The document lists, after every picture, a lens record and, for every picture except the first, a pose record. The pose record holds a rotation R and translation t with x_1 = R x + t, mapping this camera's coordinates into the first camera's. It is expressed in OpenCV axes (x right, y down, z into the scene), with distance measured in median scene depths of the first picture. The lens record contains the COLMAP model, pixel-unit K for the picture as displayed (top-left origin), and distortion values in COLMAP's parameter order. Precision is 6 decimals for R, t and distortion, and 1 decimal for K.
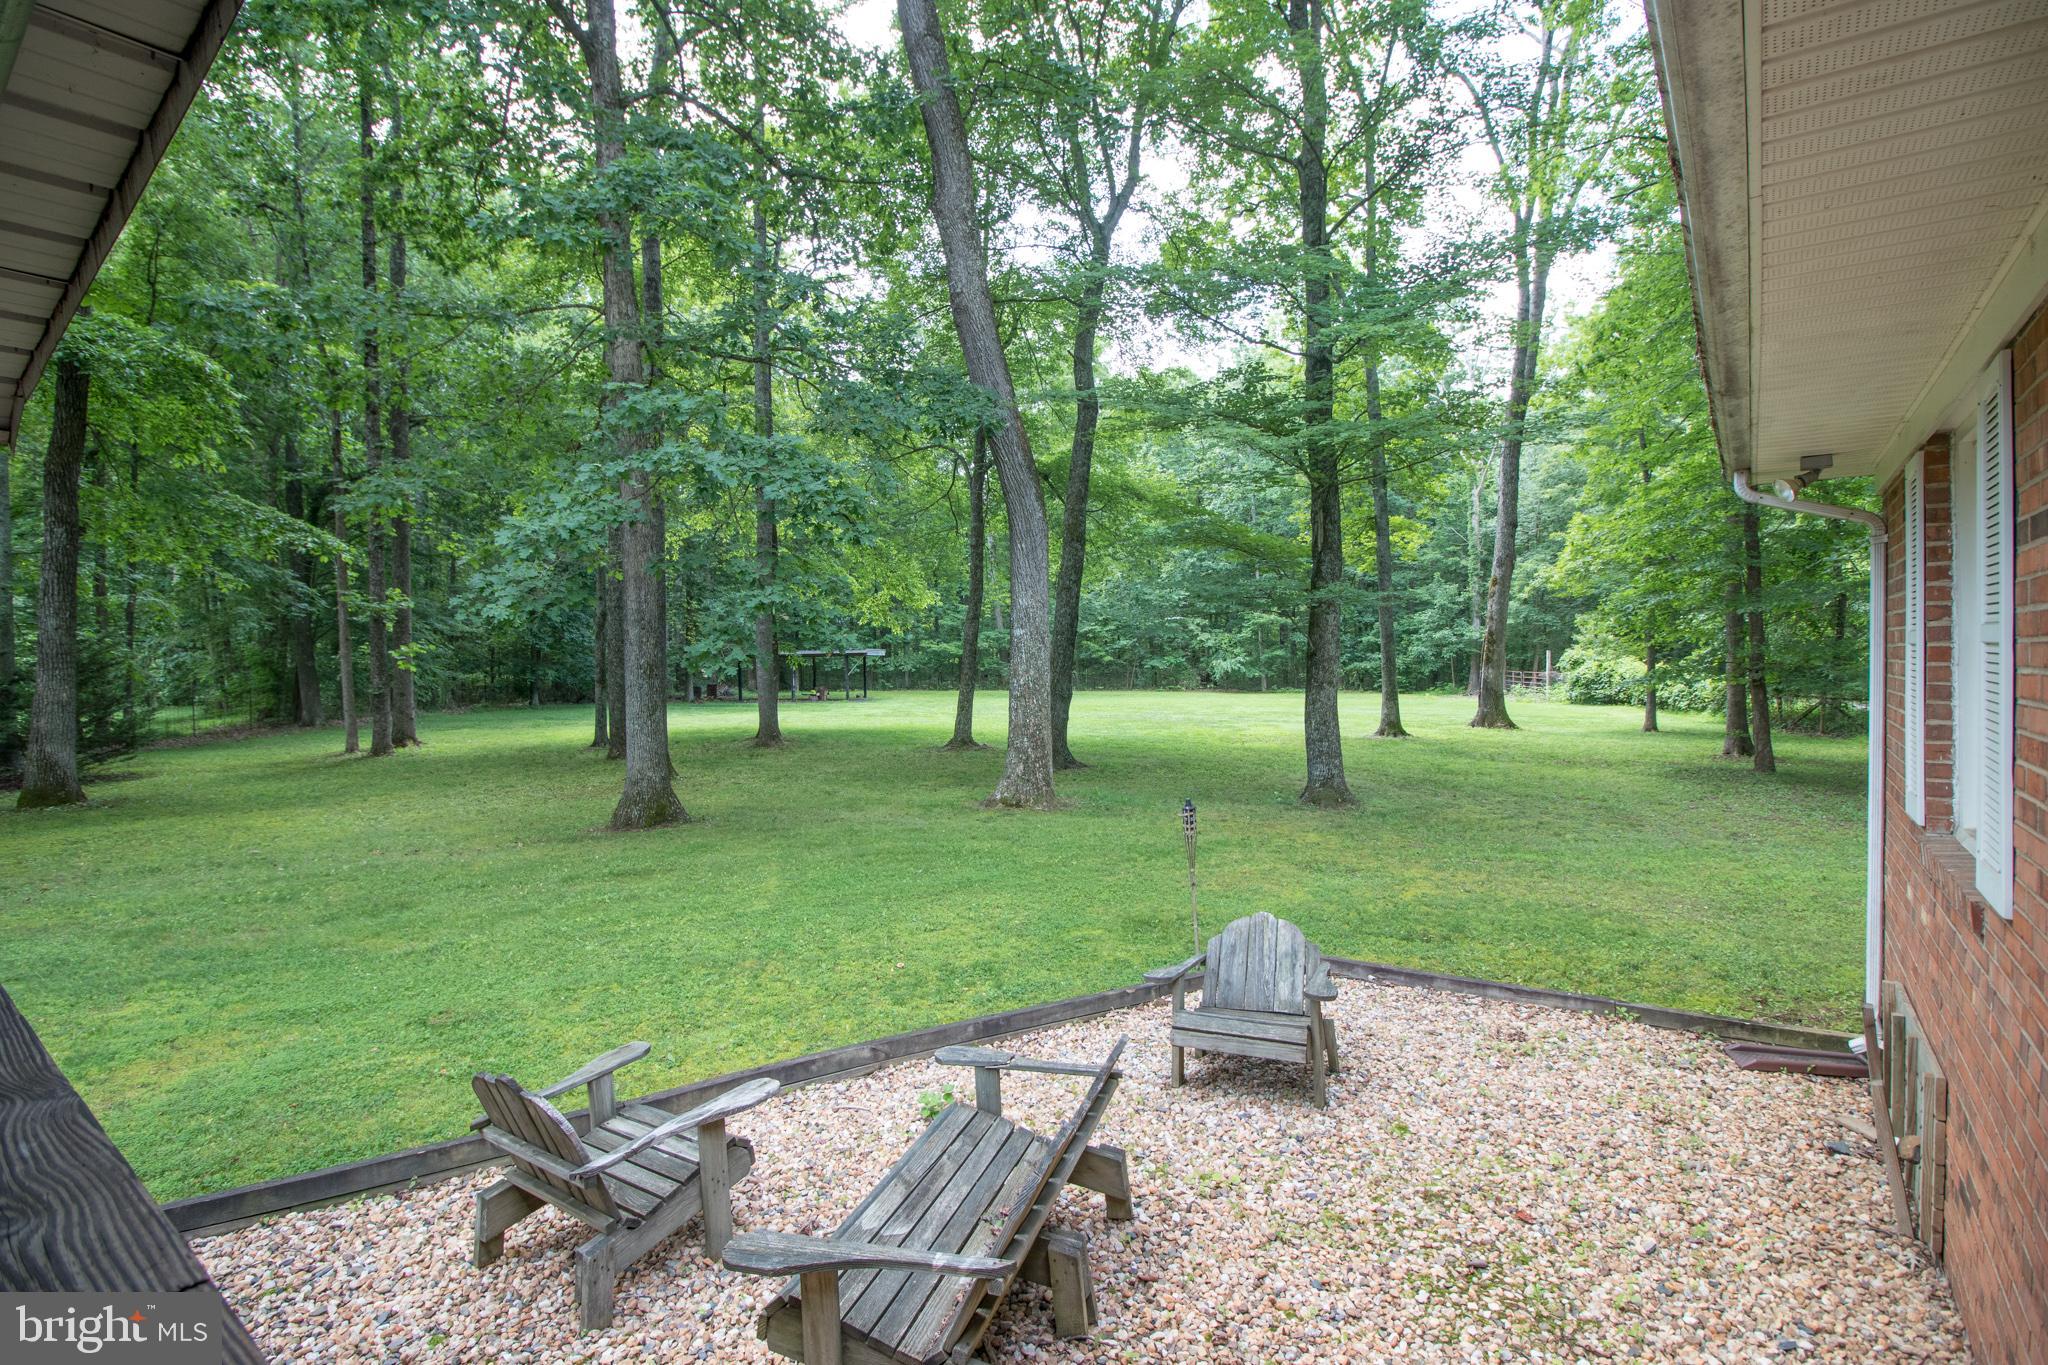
lens RADIAL K [[960.9, 0, 1013.9], [0, 960.9, 674.2], [0, 0, 1]] dist [-0.002228, -0.004642]
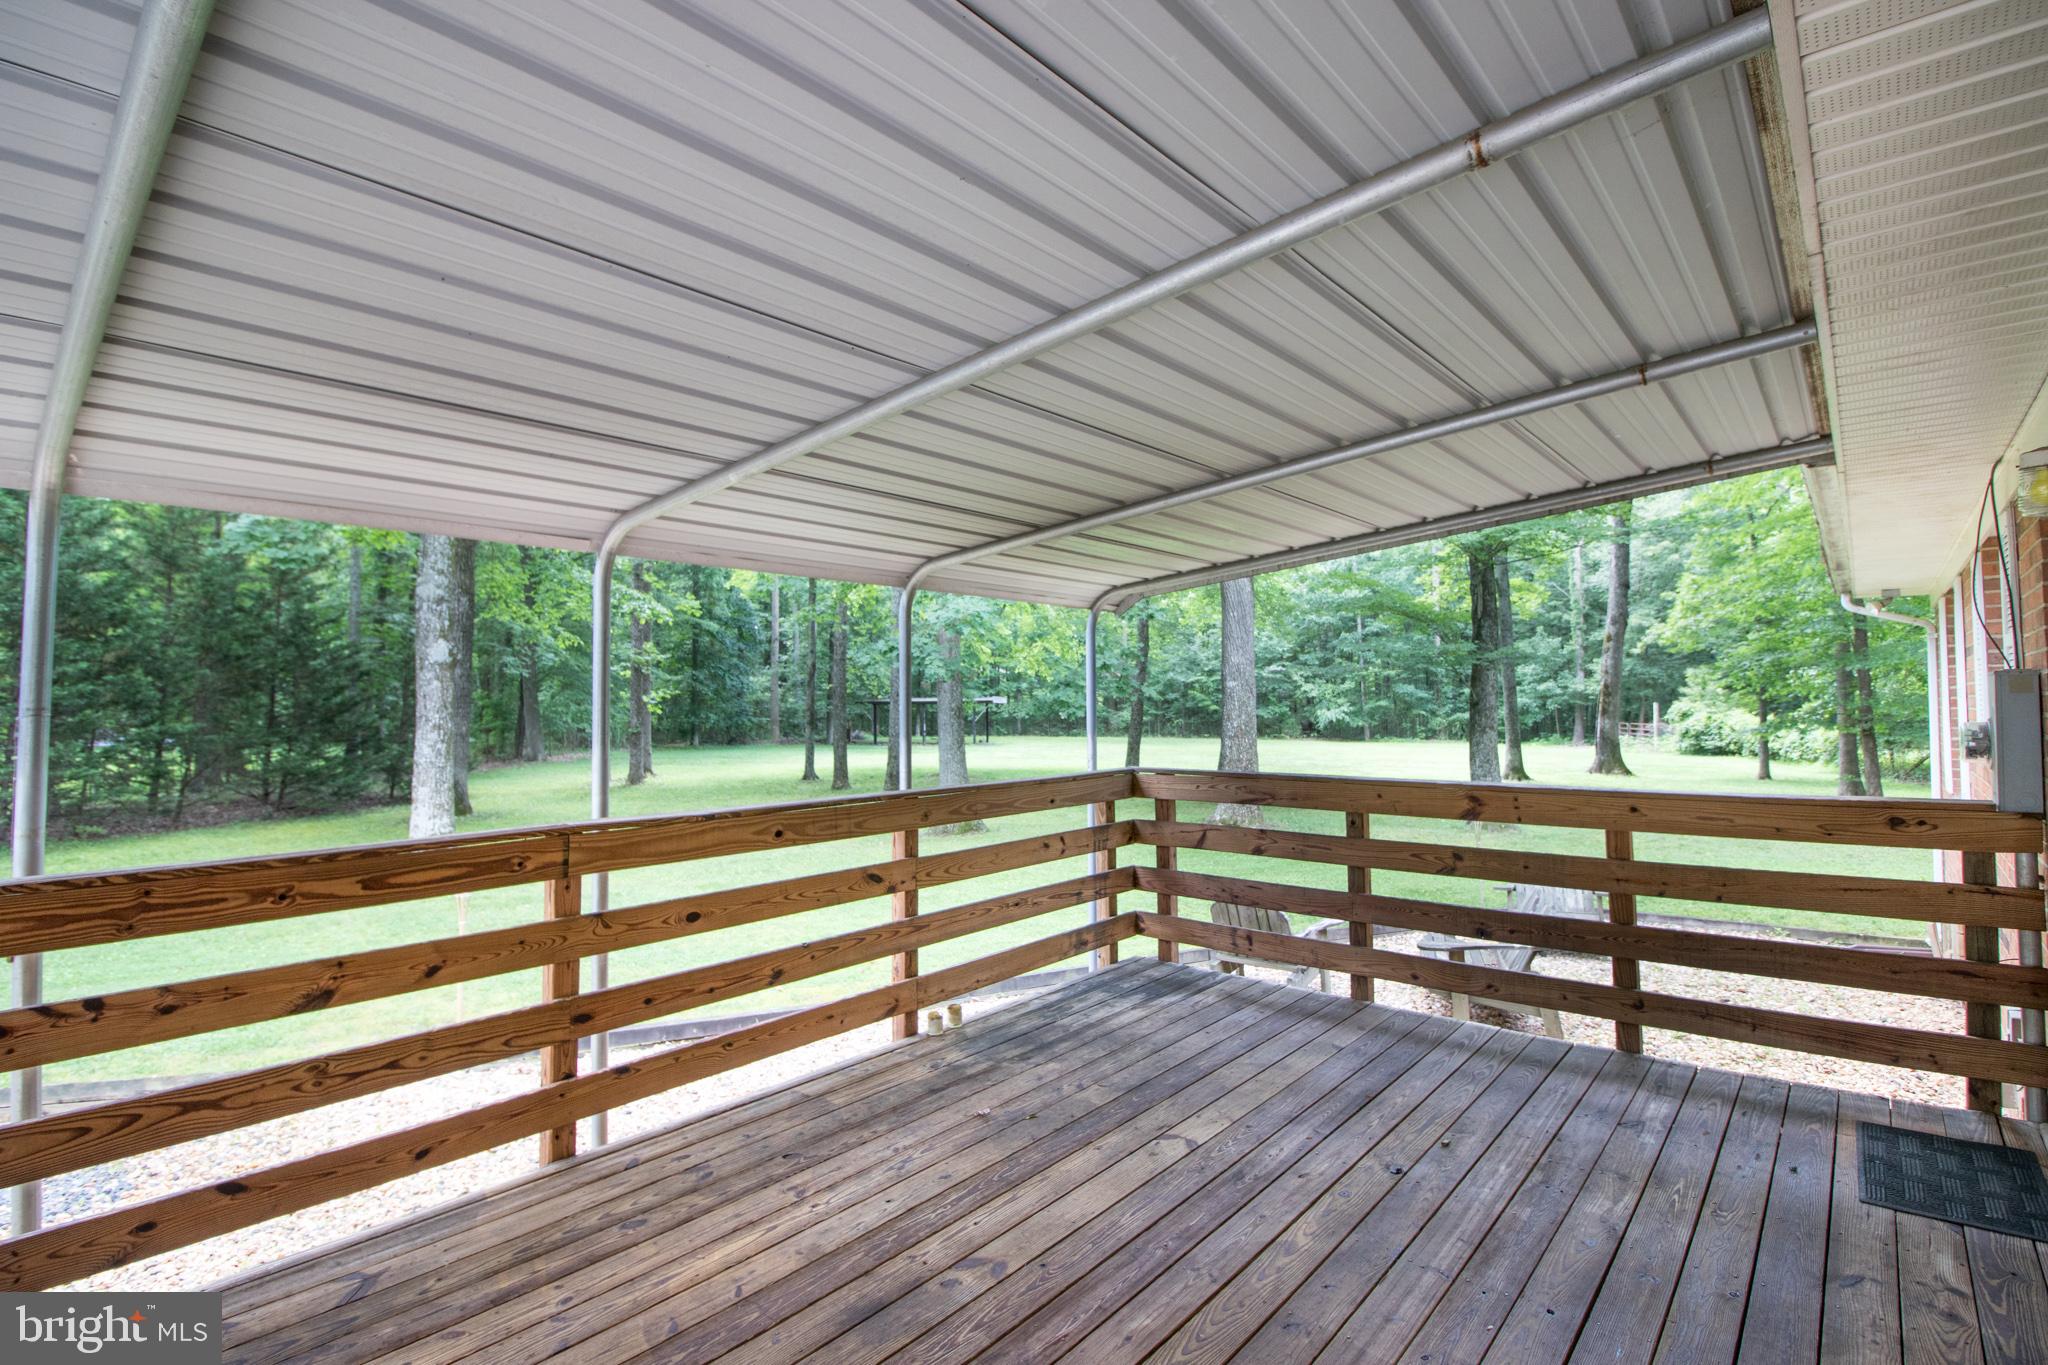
lens RADIAL K [[960.9, 0, 1027.5], [0, 960.9, 675.2], [0, 0, 1]] dist [-0.002228, -0.004642]
pose [[0.998049, 0.005611, -0.062190, -0.071303], [-0.008682, 0.998751, -0.049213, 0.003105], [0.061837, 0.049657, 0.996850, -0.094779]]
